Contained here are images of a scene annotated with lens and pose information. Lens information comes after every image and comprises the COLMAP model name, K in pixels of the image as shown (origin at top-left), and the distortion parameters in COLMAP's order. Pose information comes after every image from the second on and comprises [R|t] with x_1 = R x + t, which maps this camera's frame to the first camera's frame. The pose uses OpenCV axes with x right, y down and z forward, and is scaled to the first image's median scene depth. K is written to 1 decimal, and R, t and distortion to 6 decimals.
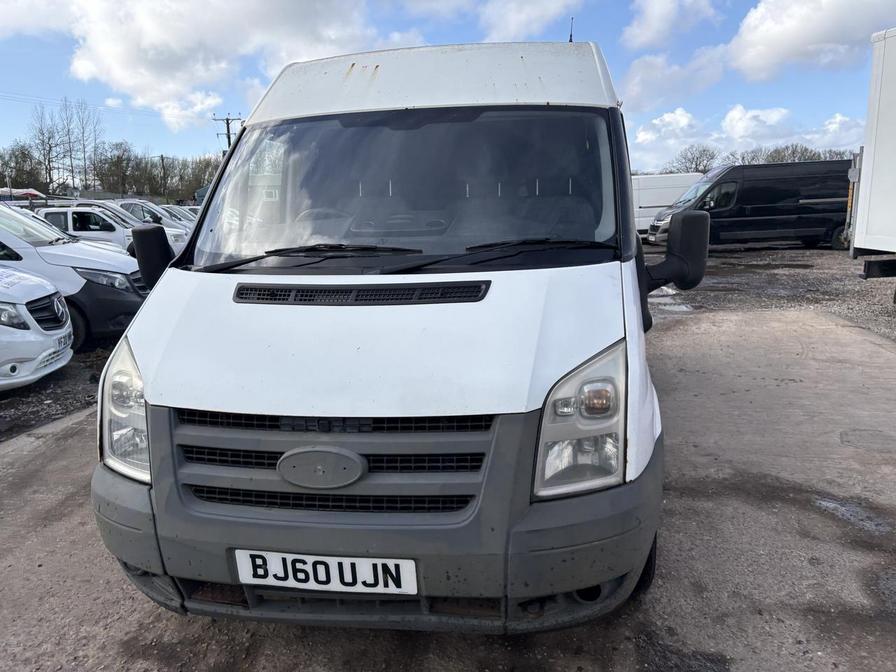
lens RADIAL K [[676.2, 0, 454.3], [0, 676.2, 329.1], [0, 0, 1]] dist [0.049188, -0.038868]
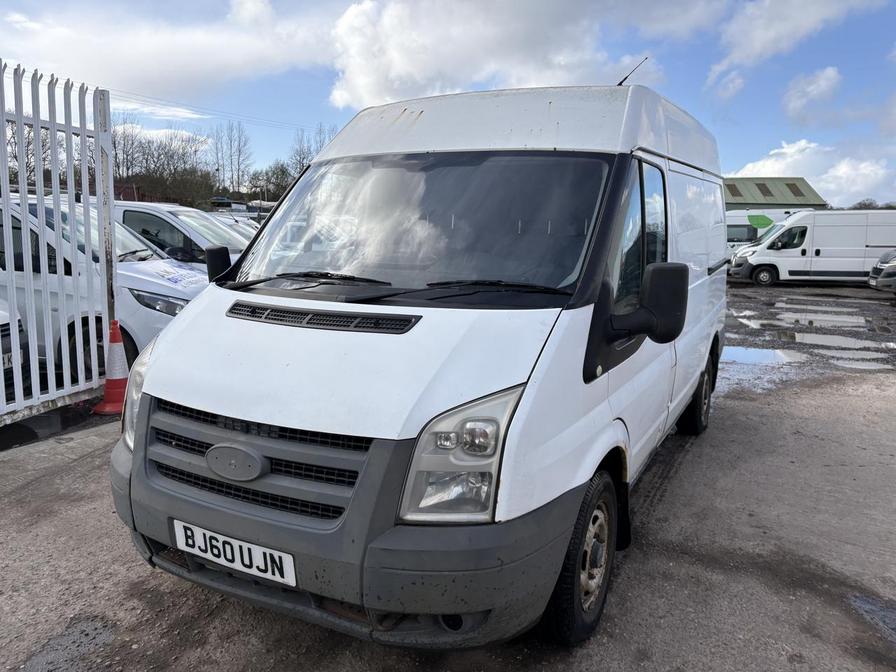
lens RADIAL K [[676.2, 0, 444.2], [0, 676.2, 330.4], [0, 0, 1]] dist [0.049188, -0.038868]
pose [[0.946459, 0.093683, -0.308930, 0.422095], [-0.102685, 0.994629, -0.012972, -0.038567], [0.306056, 0.044000, 0.950996, -0.016911]]
